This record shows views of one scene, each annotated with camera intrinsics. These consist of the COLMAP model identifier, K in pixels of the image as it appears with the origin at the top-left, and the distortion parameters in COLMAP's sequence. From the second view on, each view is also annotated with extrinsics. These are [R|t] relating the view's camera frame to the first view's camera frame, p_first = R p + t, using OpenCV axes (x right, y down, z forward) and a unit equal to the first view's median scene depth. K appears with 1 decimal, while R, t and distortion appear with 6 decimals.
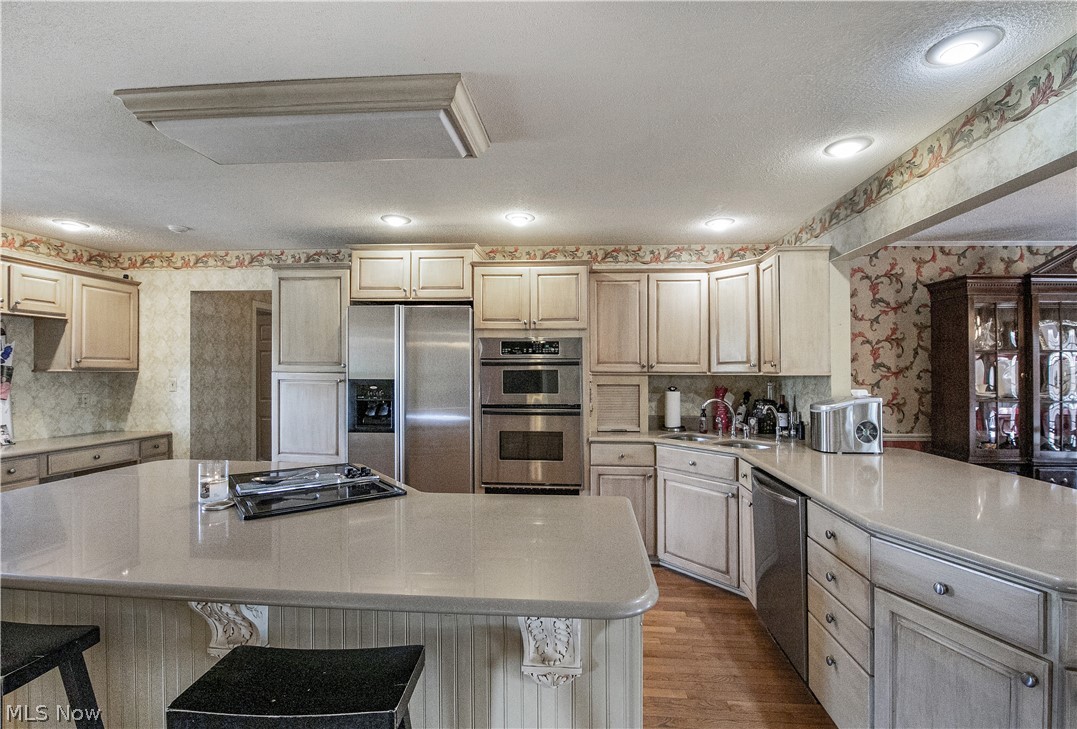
lens RADIAL K [[502.7, 0, 541.7], [0, 502.7, 358.0], [0, 0, 1]] dist [-0.016551, -0.002139]
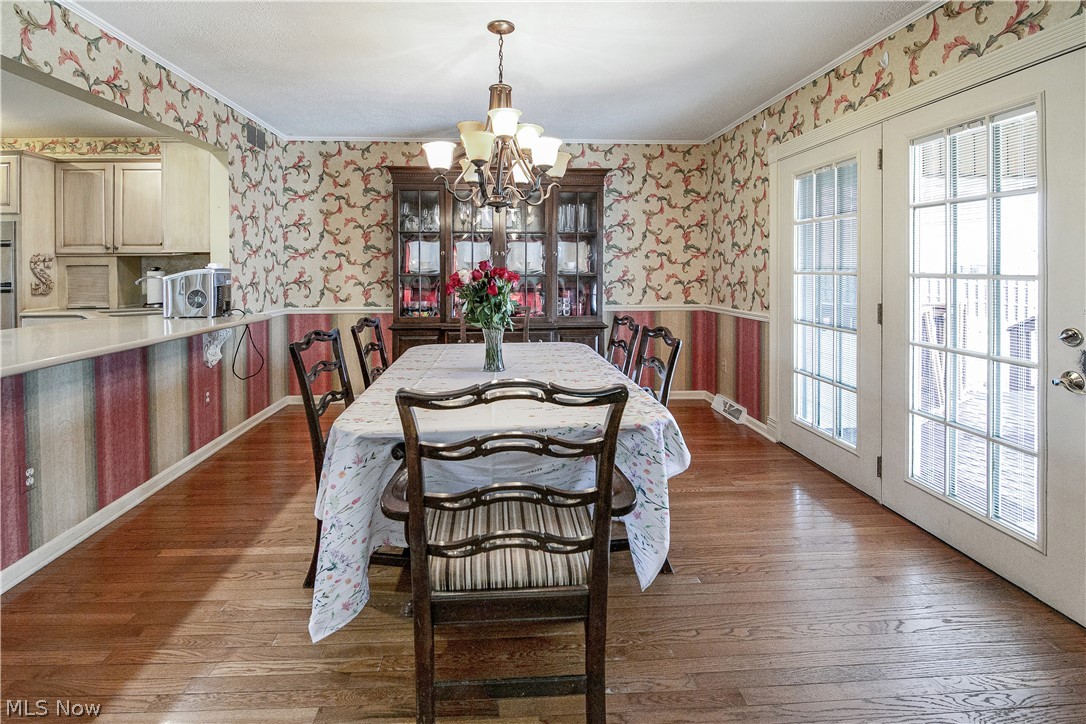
lens RADIAL K [[506.9, 0, 516.6], [0, 506.9, 267.6], [0, 0, 1]] dist [-0.016551, -0.002139]
pose [[0.991109, -0.011667, 0.132541, 0.942641], [0.007955, 0.999562, 0.028502, 0.034553], [-0.132815, -0.027195, 0.990768, -0.206993]]
